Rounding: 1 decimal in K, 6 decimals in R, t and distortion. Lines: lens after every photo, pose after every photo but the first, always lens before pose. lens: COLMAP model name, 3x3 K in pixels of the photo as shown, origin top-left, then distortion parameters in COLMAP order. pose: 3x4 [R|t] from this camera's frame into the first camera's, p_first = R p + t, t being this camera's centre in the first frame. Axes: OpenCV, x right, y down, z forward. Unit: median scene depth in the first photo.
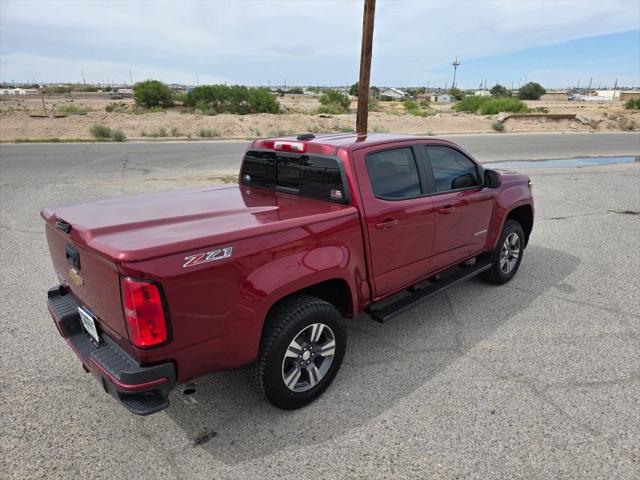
lens RADIAL K [[431.9, 0, 328.4], [0, 431.9, 251.0], [0, 0, 1]] dist [0.042762, -0.035741]
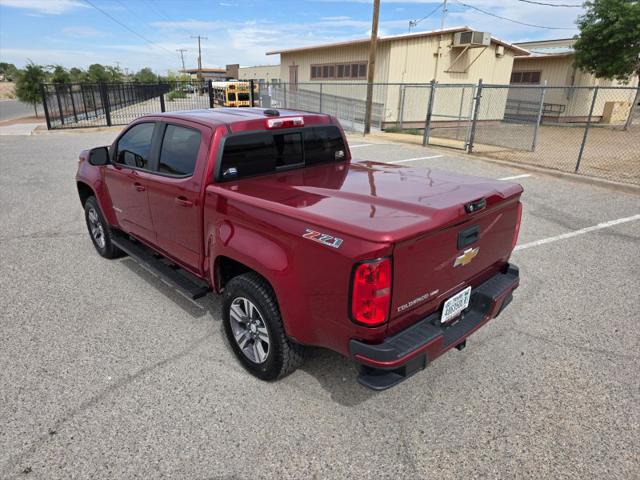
lens RADIAL K [[431.9, 0, 316.7], [0, 431.9, 248.7], [0, 0, 1]] dist [0.042762, -0.035741]
pose [[0.025392, -0.357727, 0.933481, -1.194532], [0.314749, 0.889152, 0.332178, -0.311860], [-0.948835, 0.285378, 0.135171, 0.940184]]
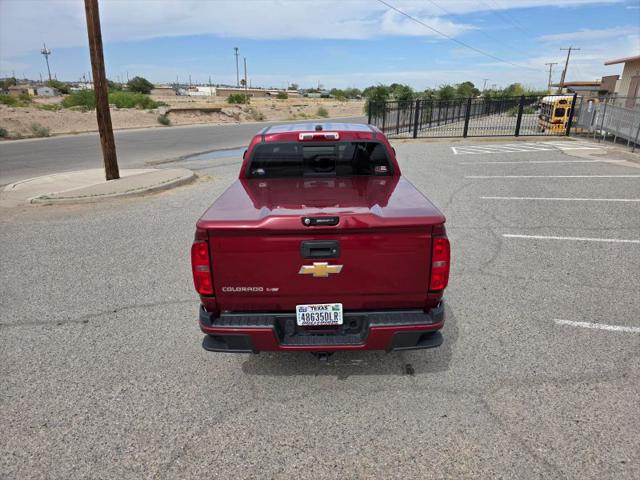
lens RADIAL K [[431.9, 0, 323.2], [0, 431.9, 251.3], [0, 0, 1]] dist [0.042762, -0.035741]
pose [[0.695276, -0.243112, 0.676378, -0.995429], [0.234804, 0.966253, 0.105938, -0.070464], [-0.679307, 0.085160, 0.728896, 0.194763]]
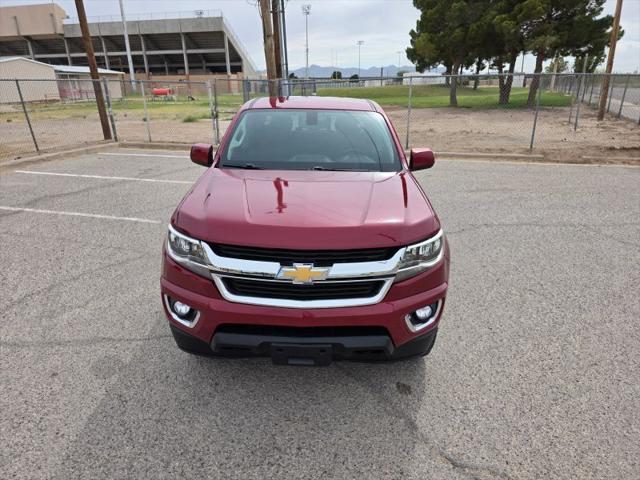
lens RADIAL K [[431.9, 0, 320.2], [0, 431.9, 248.5], [0, 0, 1]] dist [0.042762, -0.035741]
pose [[-0.698353, 0.246689, -0.671899, 1.066864], [-0.234507, 0.808056, 0.540419, -0.678930], [0.676247, 0.534968, -0.506457, 2.153824]]
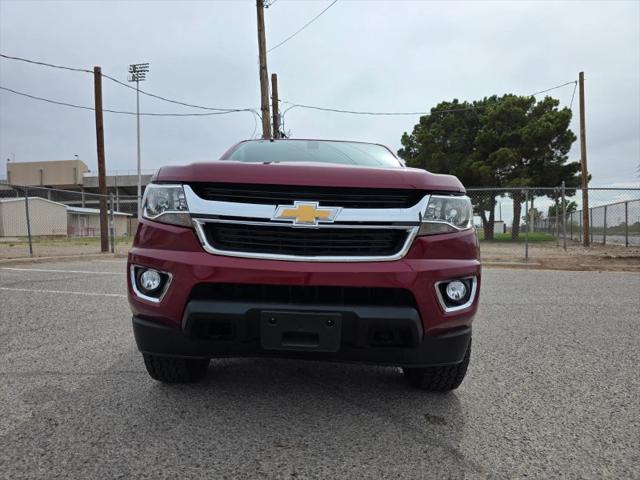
lens RADIAL K [[431.9, 0, 315.2], [0, 431.9, 240.5], [0, 0, 1]] dist [0.042762, -0.035741]
pose [[-0.696085, -0.002401, -0.717955, 1.024972], [-0.245875, 0.940323, 0.235240, -0.379842], [0.674545, 0.340274, -0.655135, 2.189946]]
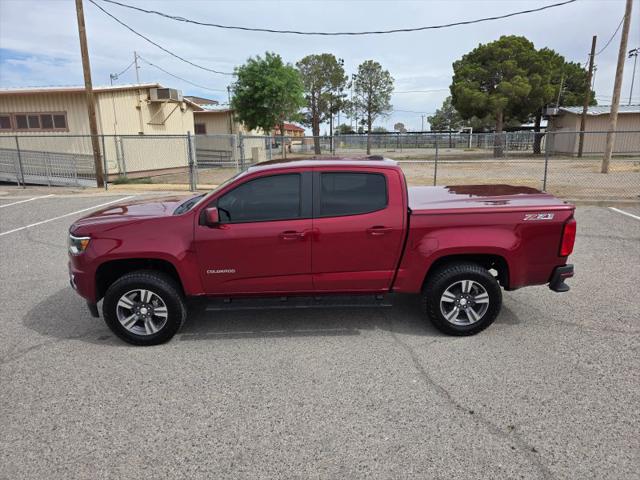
lens RADIAL K [[431.9, 0, 318.3], [0, 431.9, 247.5], [0, 0, 1]] dist [0.042762, -0.035741]
pose [[-0.735909, -0.168549, 0.655766, -0.908715], [0.224309, 0.853138, 0.471001, -0.751148], [-0.638845, 0.493708, -0.590025, 2.210693]]
